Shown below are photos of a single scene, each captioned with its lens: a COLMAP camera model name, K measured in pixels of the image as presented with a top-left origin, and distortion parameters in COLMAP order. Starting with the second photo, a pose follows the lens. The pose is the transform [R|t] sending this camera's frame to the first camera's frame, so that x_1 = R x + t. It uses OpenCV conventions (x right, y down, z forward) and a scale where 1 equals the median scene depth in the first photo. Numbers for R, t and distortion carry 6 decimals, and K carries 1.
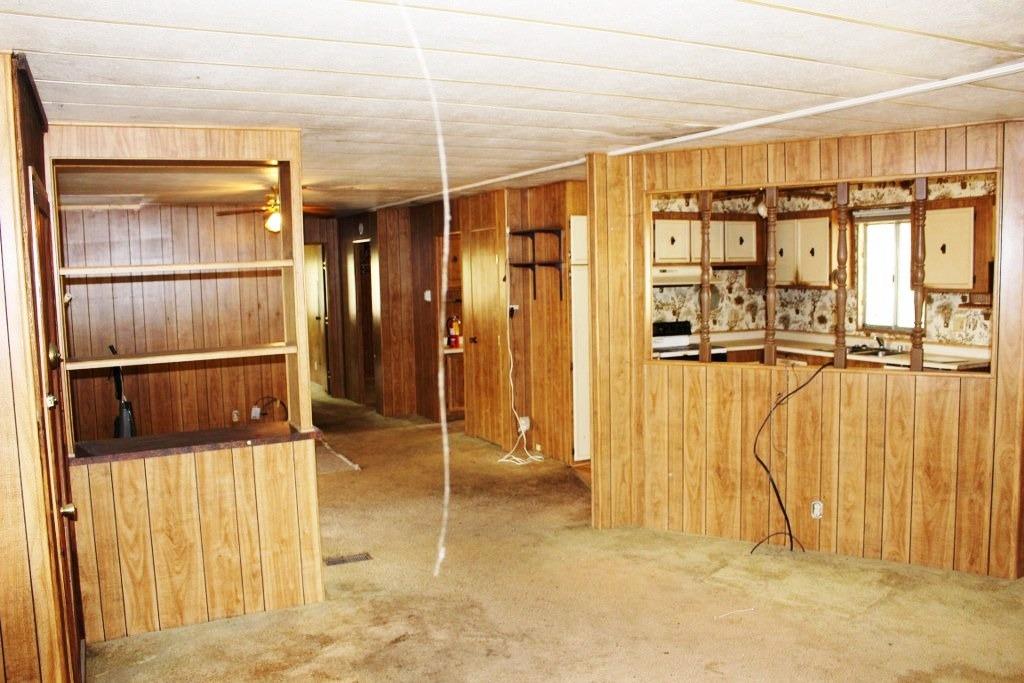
lens RADIAL K [[847.7, 0, 507.8], [0, 847.7, 346.0], [0, 0, 1]] dist [-0.154798, 0.127237]
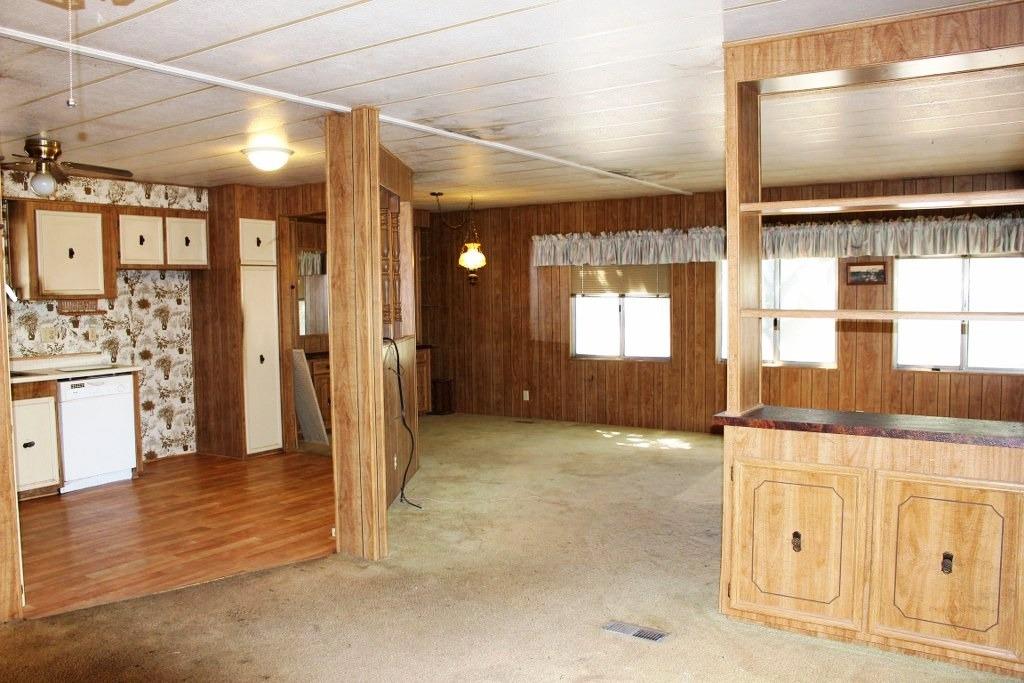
lens RADIAL K [[847.7, 0, 507.8], [0, 847.7, 346.0], [0, 0, 1]] dist [-0.154798, 0.127237]
pose [[-0.495870, -0.026314, 0.867998, -0.564580], [0.105383, 0.990330, 0.090226, -0.045529], [-0.861979, 0.136213, -0.488302, 1.069929]]
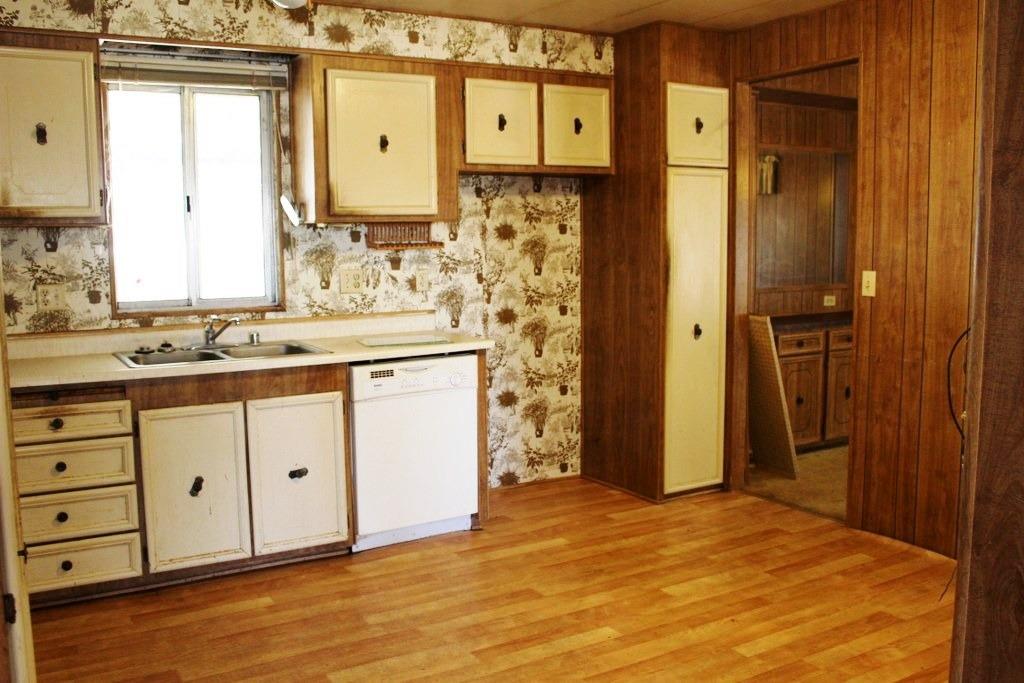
lens RADIAL K [[929.8, 0, 512.0], [0, 929.8, 341.5], [0, 0, 1]] dist [-0.113372, 0.014546]
pose [[-0.074549, -0.097377, 0.992452, -0.114675], [0.103360, 0.989106, 0.104813, -0.043459], [-0.991846, 0.110394, -0.063672, 0.994447]]
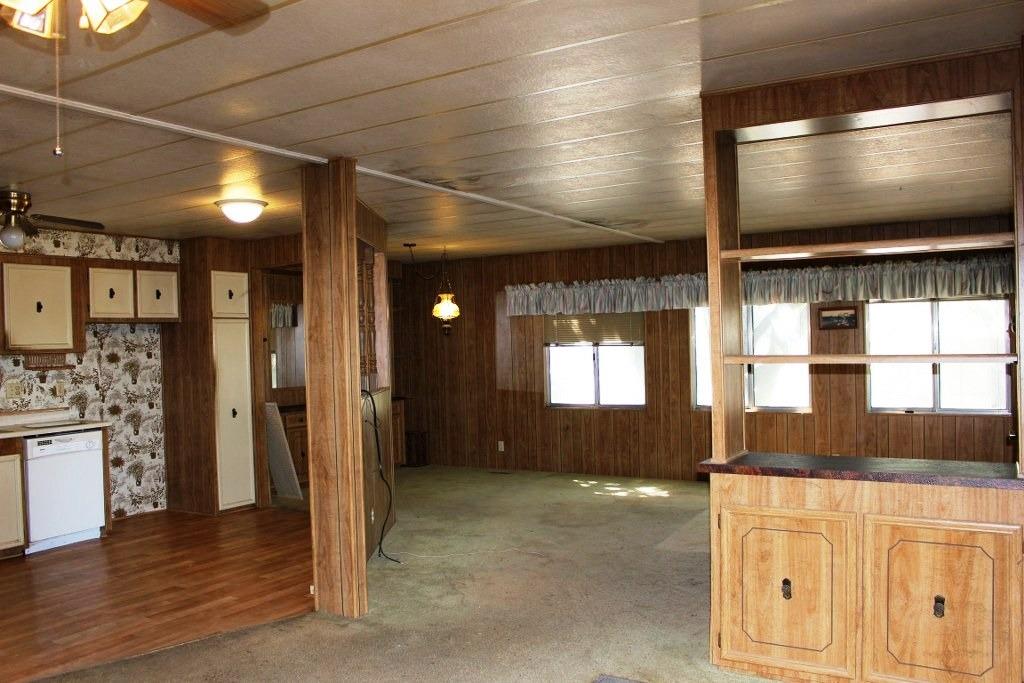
lens RADIAL K [[847.7, 0, 507.8], [0, 847.7, 346.0], [0, 0, 1]] dist [-0.154798, 0.127237]
pose [[-0.527497, 0.031872, 0.848959, -0.555674], [0.117404, 0.992443, 0.035690, -0.046321], [-0.841405, 0.118497, -0.527253, 1.074864]]
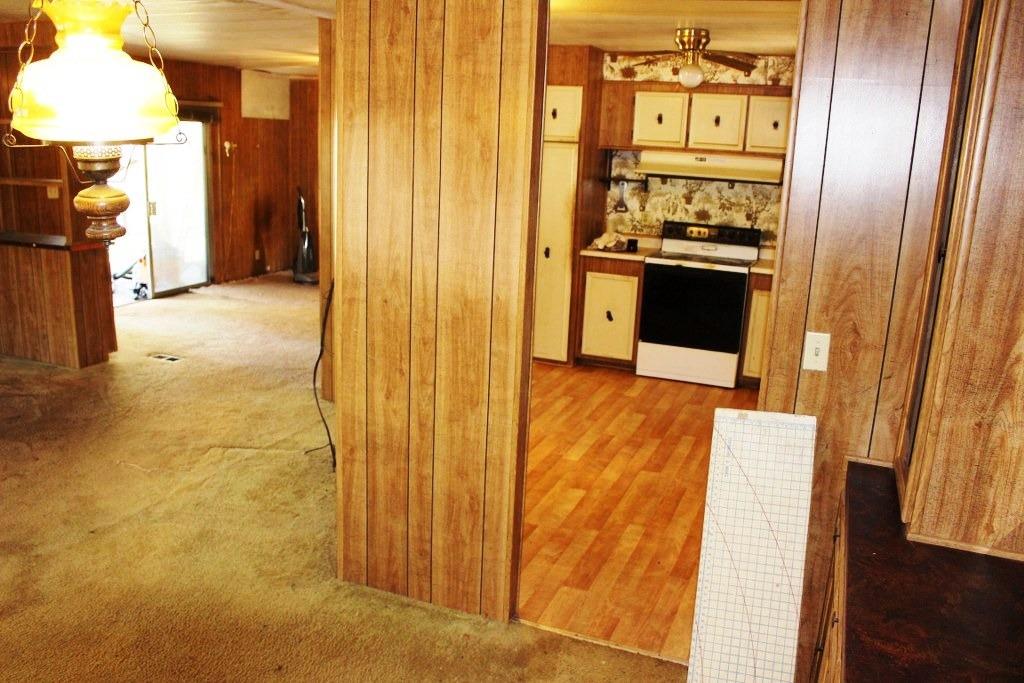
lens RADIAL K [[847.7, 0, 507.8], [0, 847.7, 346.0], [0, 0, 1]] dist [-0.154798, 0.127237]
pose [[0.664610, 0.226166, -0.712139, 0.816777], [-0.124936, 0.973309, 0.192513, -0.057114], [0.736671, -0.038974, 0.675127, 0.402032]]
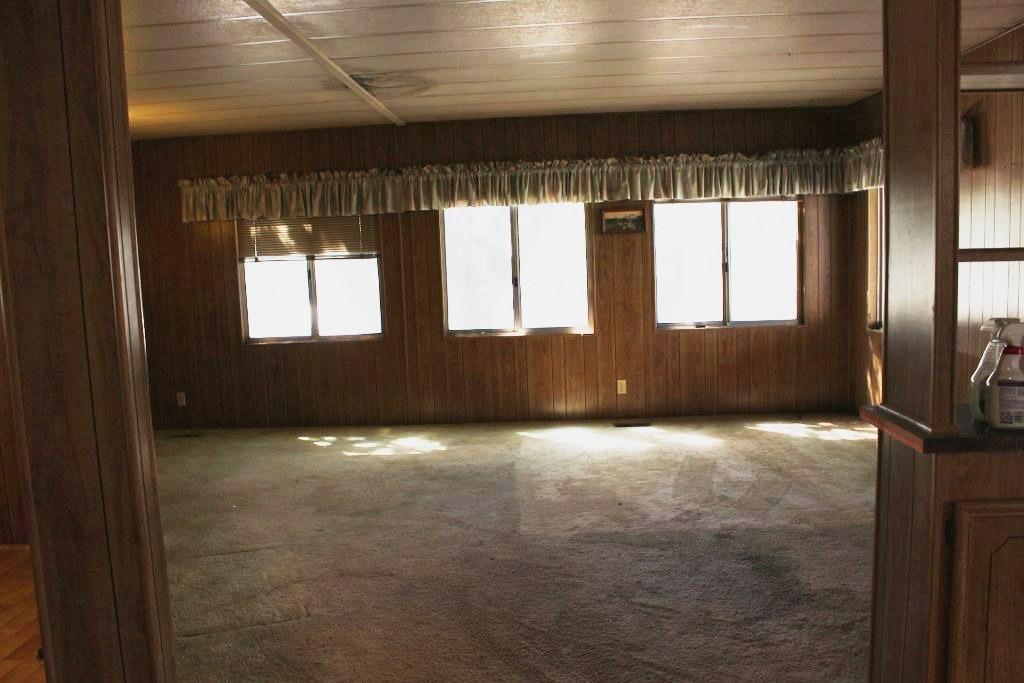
lens RADIAL K [[847.7, 0, 507.8], [0, 847.7, 346.0], [0, 0, 1]] dist [-0.154798, 0.127237]
pose [[-0.868925, -0.000301, 0.494944, -0.191751], [0.104467, 0.977359, 0.183997, -0.042282], [-0.483794, 0.211585, -0.849220, 1.019736]]
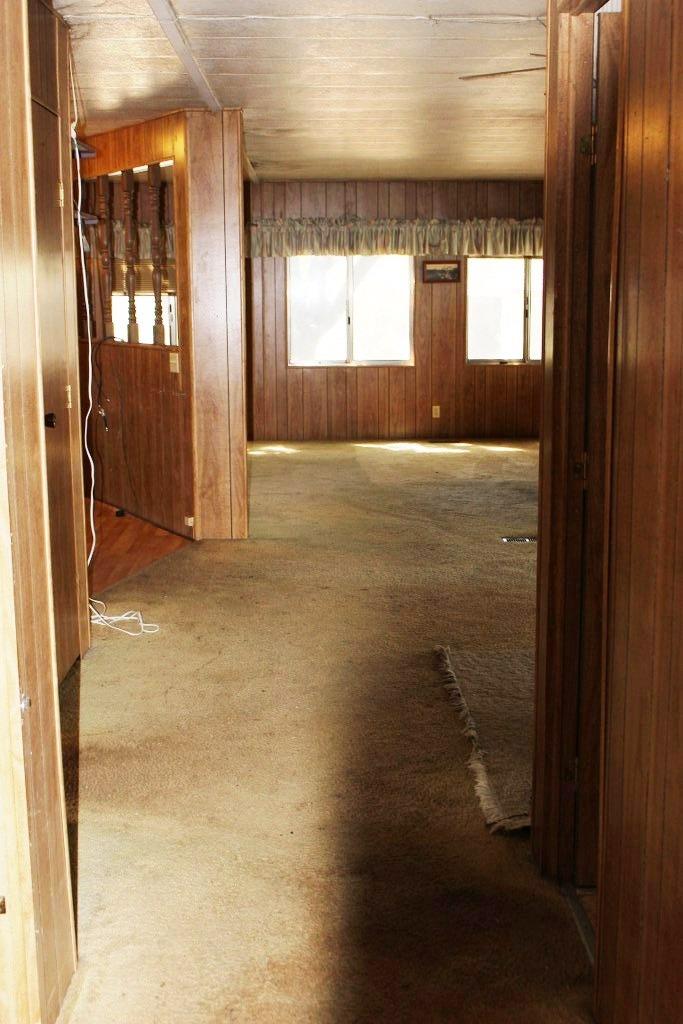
lens RADIAL K [[1242.4, 0, 341.5], [0, 1242.4, 512.0], [0, 0, 1]] dist [-0.116607, 0.001852]
pose [[-0.896070, -0.053710, 0.440651, -0.481047], [0.066742, 0.965069, 0.253352, -0.114631], [-0.438866, 0.256432, -0.861185, 1.736963]]
